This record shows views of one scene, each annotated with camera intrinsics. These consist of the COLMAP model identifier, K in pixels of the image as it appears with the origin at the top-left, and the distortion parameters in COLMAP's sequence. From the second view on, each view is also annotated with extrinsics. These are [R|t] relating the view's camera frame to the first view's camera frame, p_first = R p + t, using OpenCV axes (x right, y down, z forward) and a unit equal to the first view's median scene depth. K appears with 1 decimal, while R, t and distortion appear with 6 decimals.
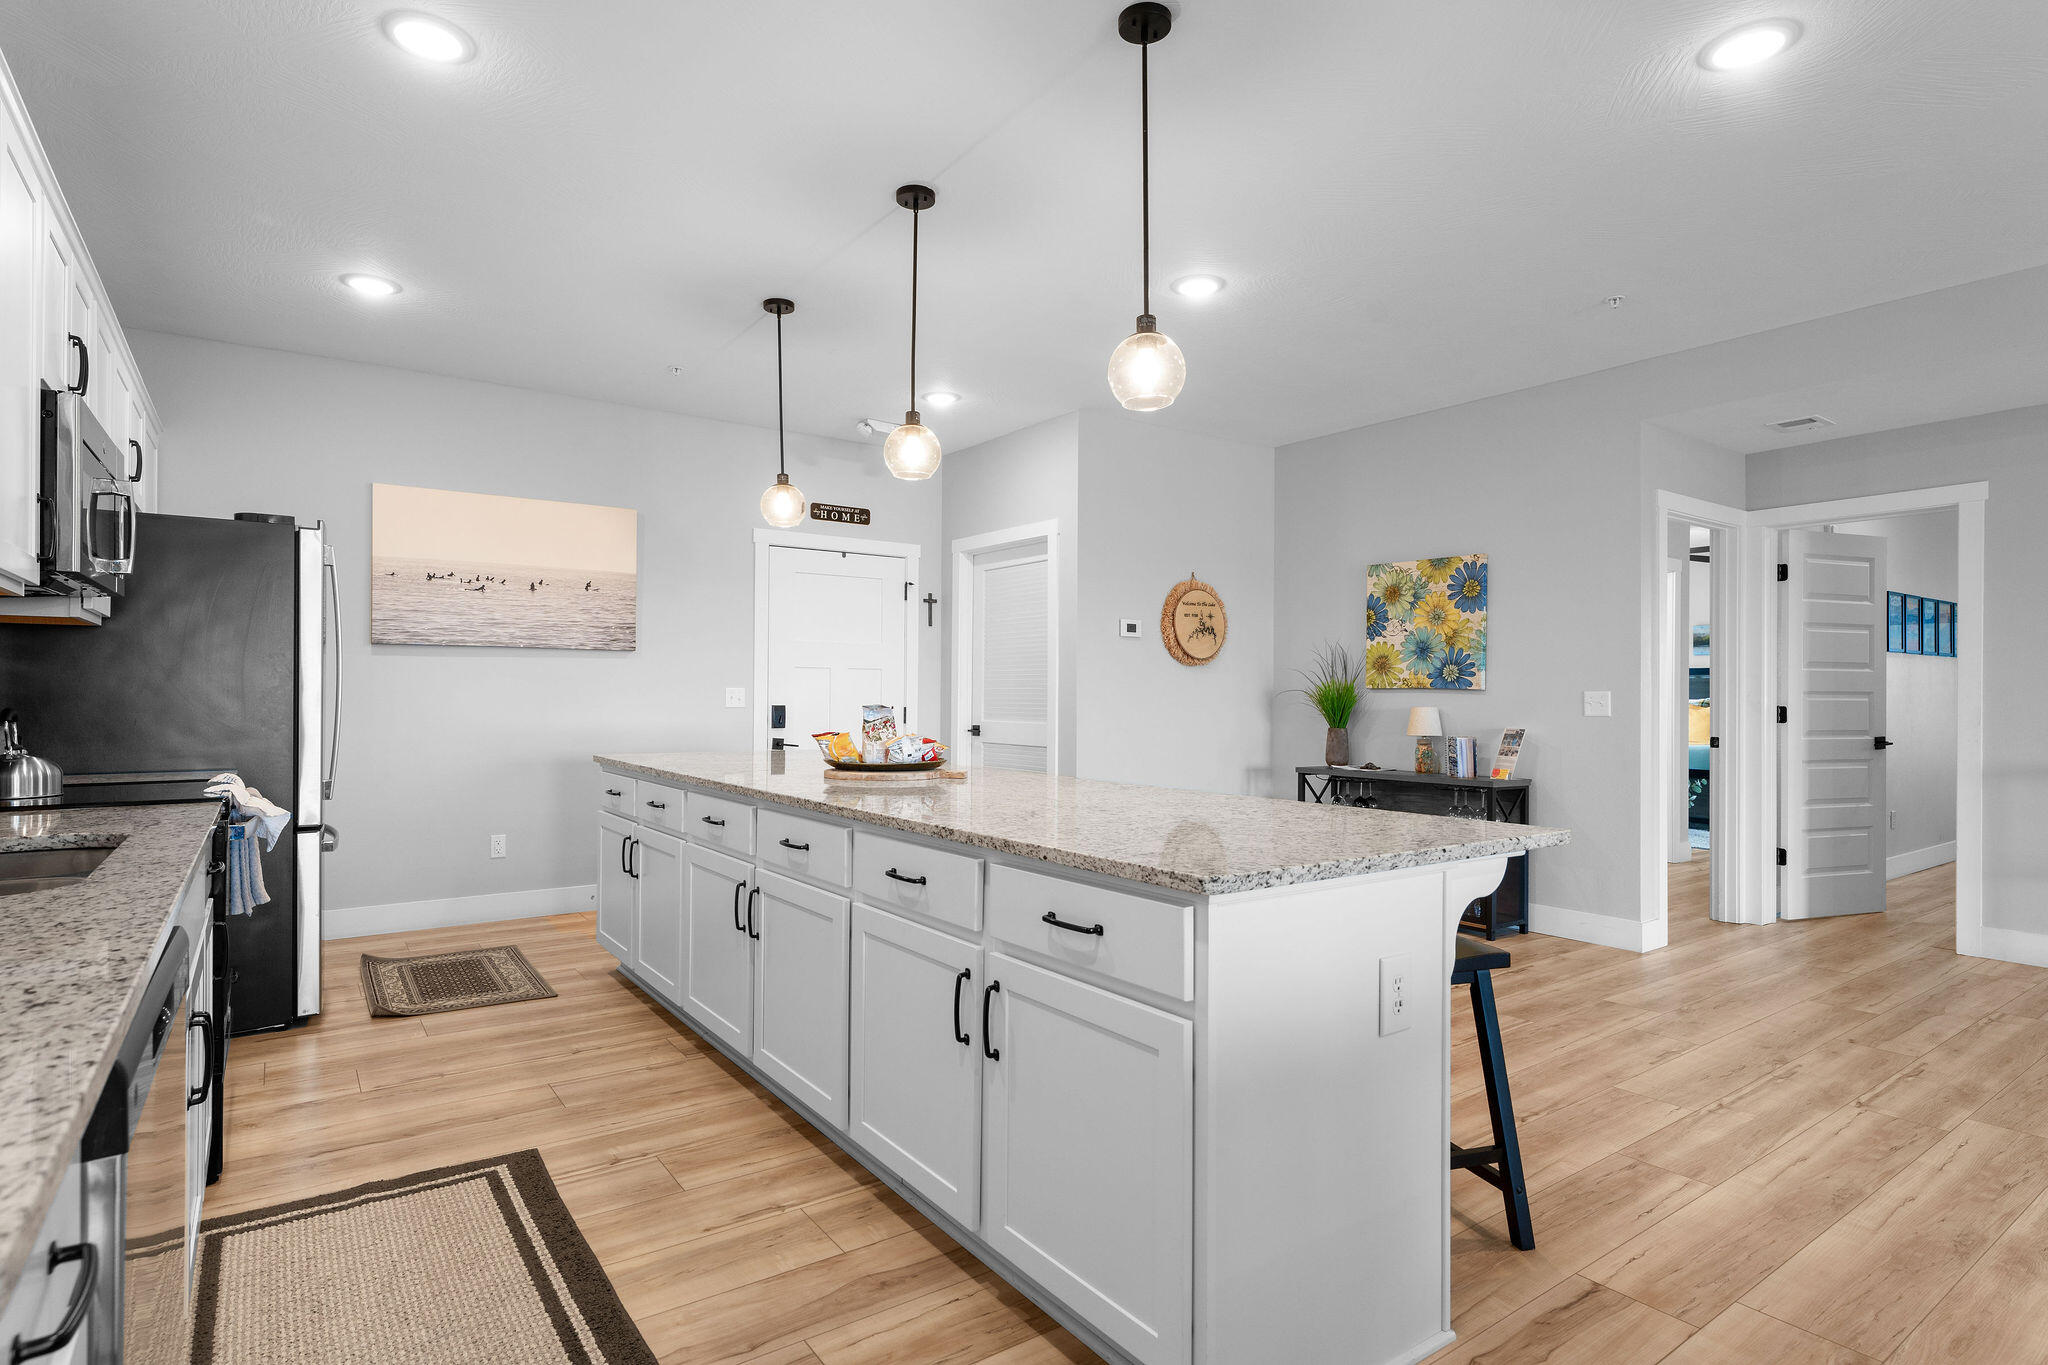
lens RADIAL K [[1045.9, 0, 1015.2], [0, 1045.9, 685.8], [0, 0, 1]] dist [0.002350, -0.002352]
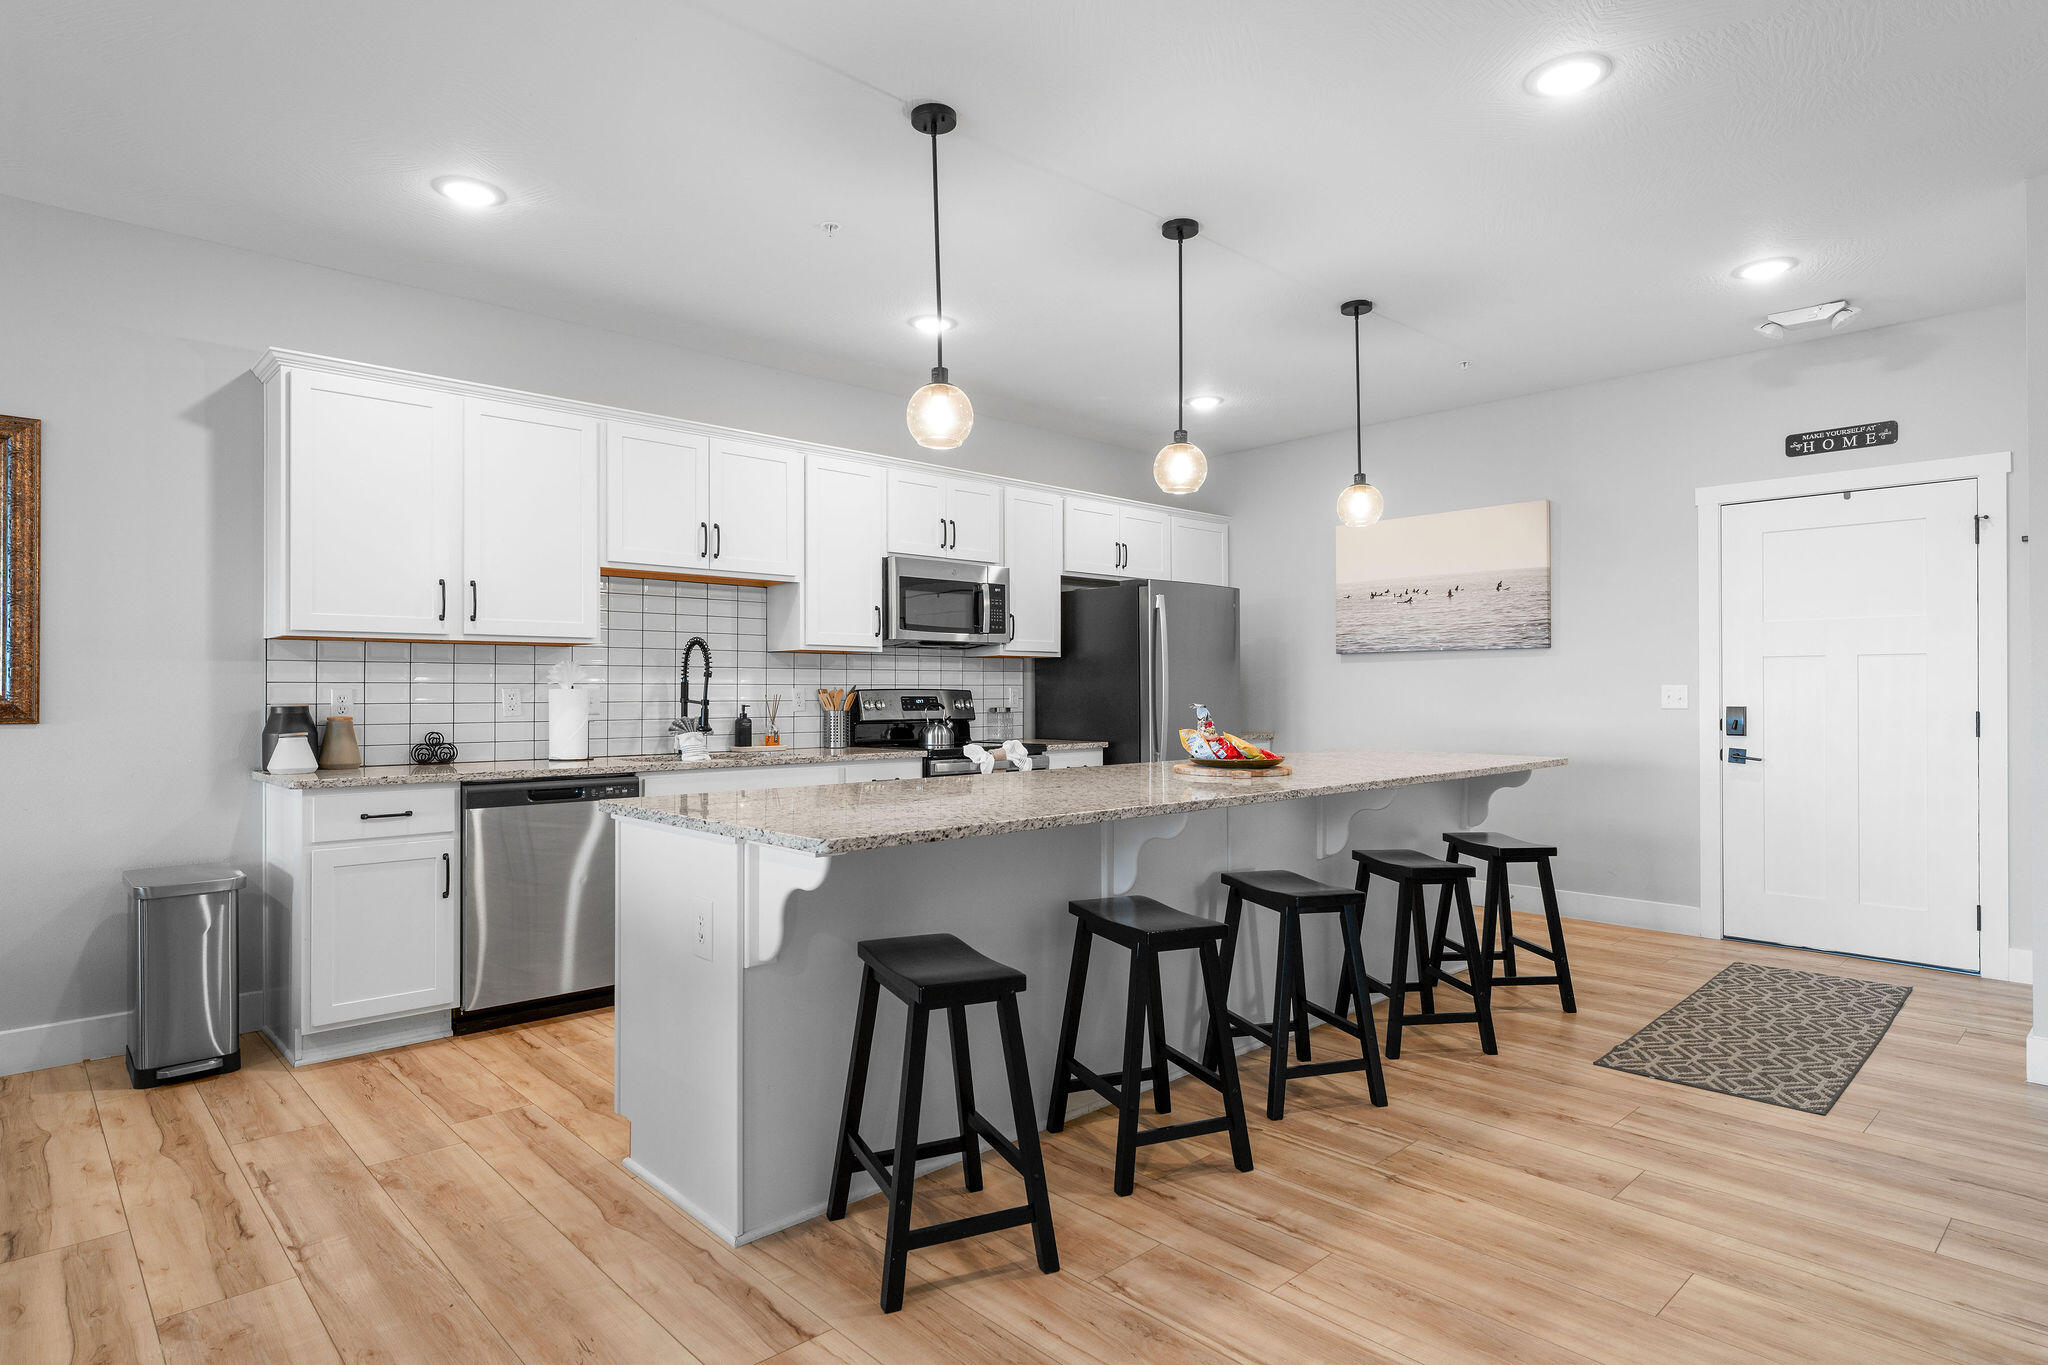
lens RADIAL K [[1109.8, 0, 1026.7], [0, 1109.8, 684.3], [0, 0, 1]] dist [-0.000710, 0.001121]
pose [[0.137505, -0.010958, -0.990441, 0.783802], [0.011994, 0.999884, -0.009398, 0.005184], [0.990429, -0.010587, 0.137620, 0.535680]]
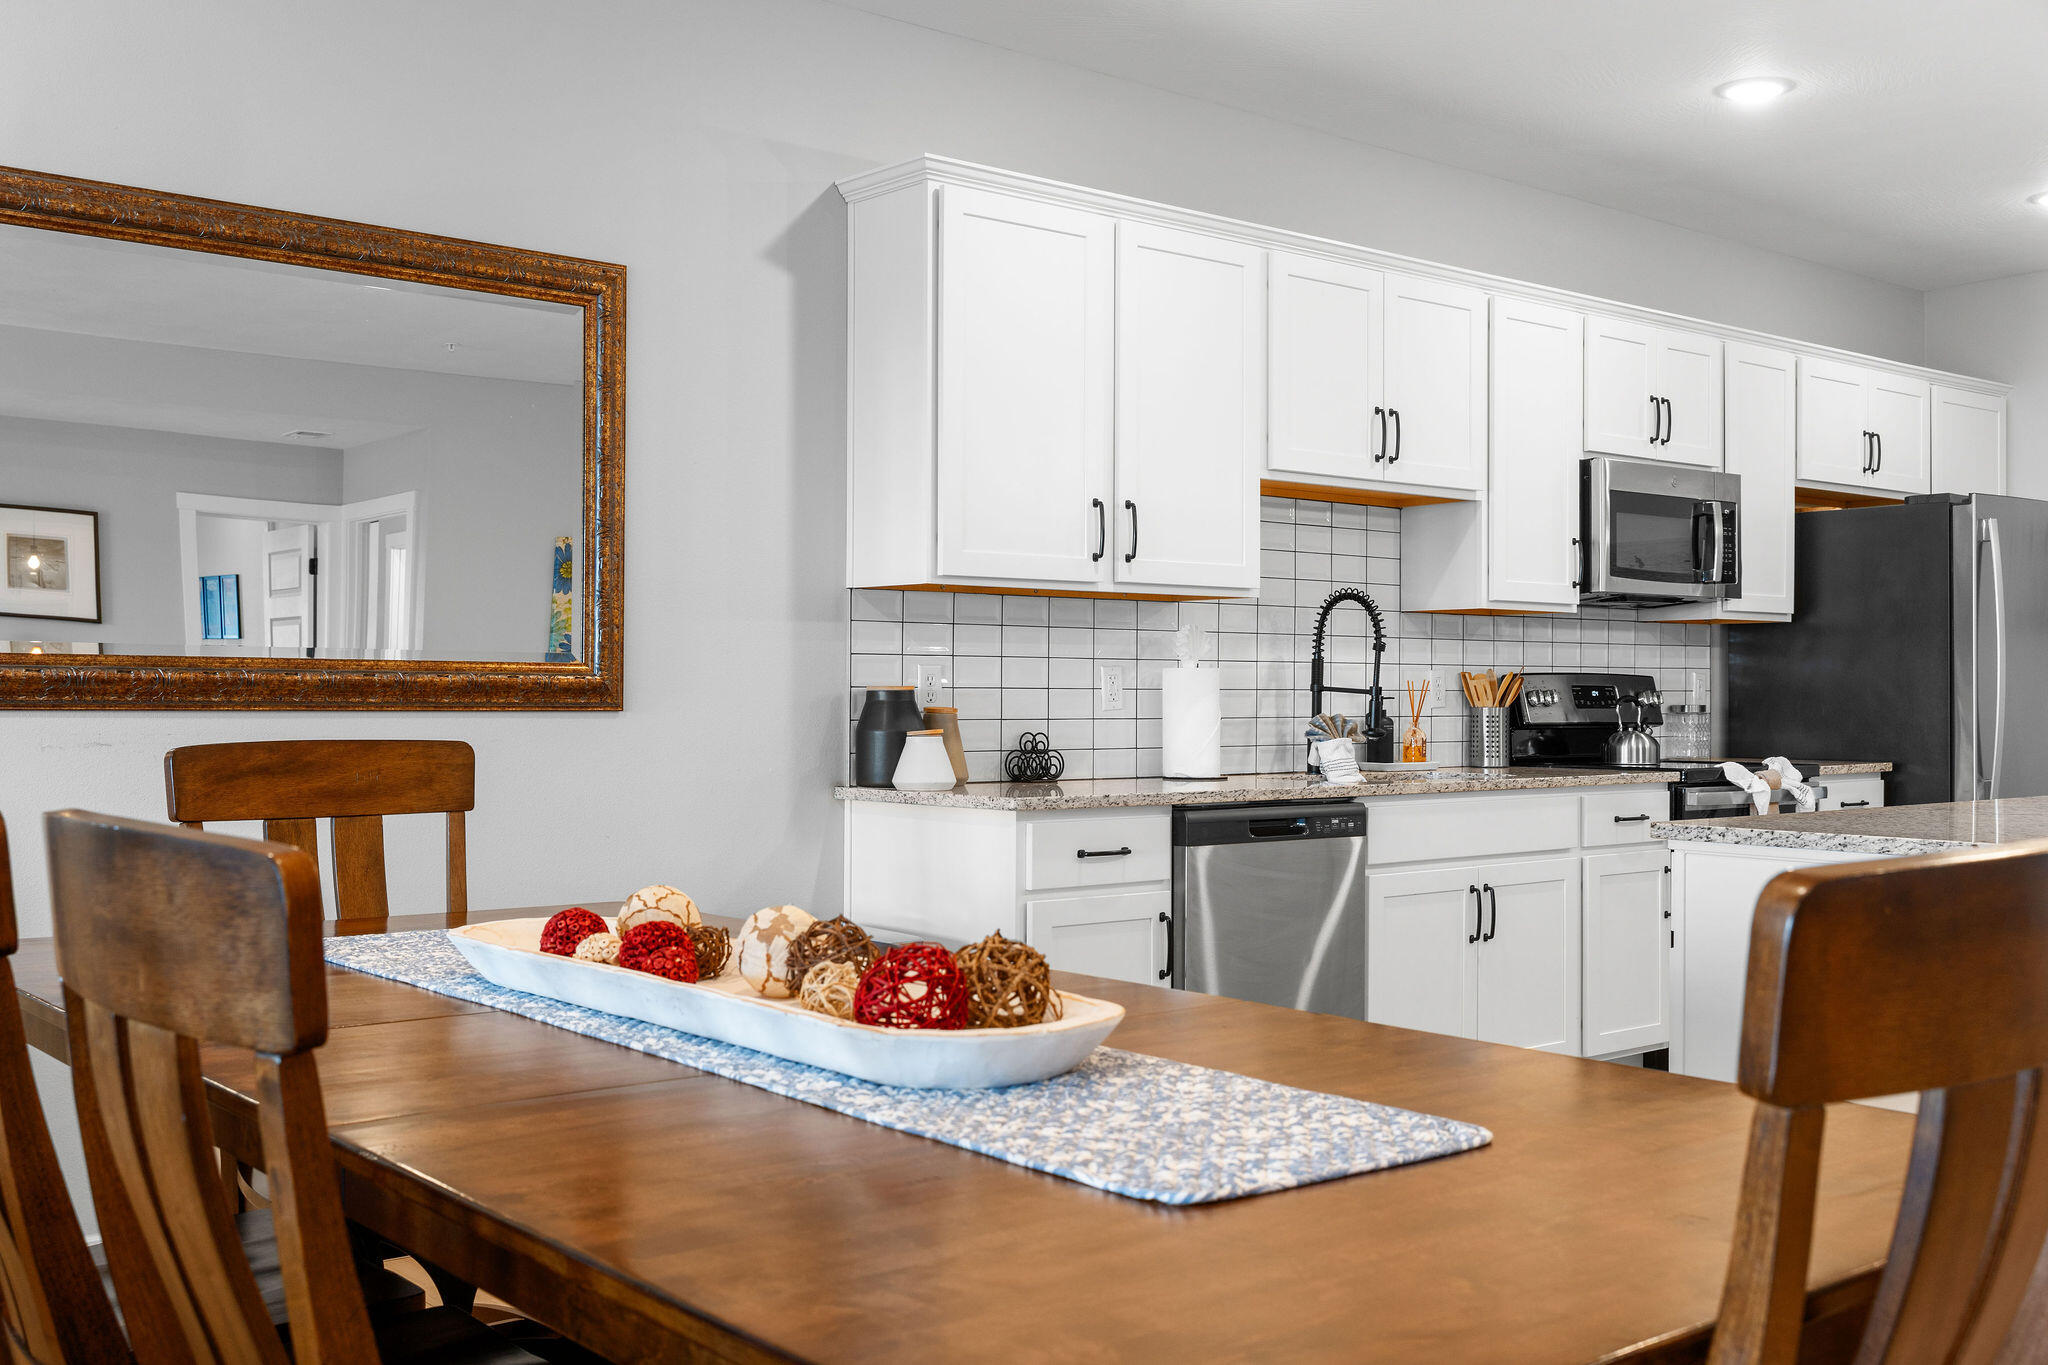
lens RADIAL K [[2067.3, 0, 1023.6], [0, 2067.3, 681.7], [0, 0, 1]] dist [0.006188, 0.000000]
pose [[0.086400, -0.007052, -0.996236, 0.930071], [0.005474, 0.999963, -0.006604, 0.010863], [0.996245, -0.004883, 0.086435, 0.021472]]
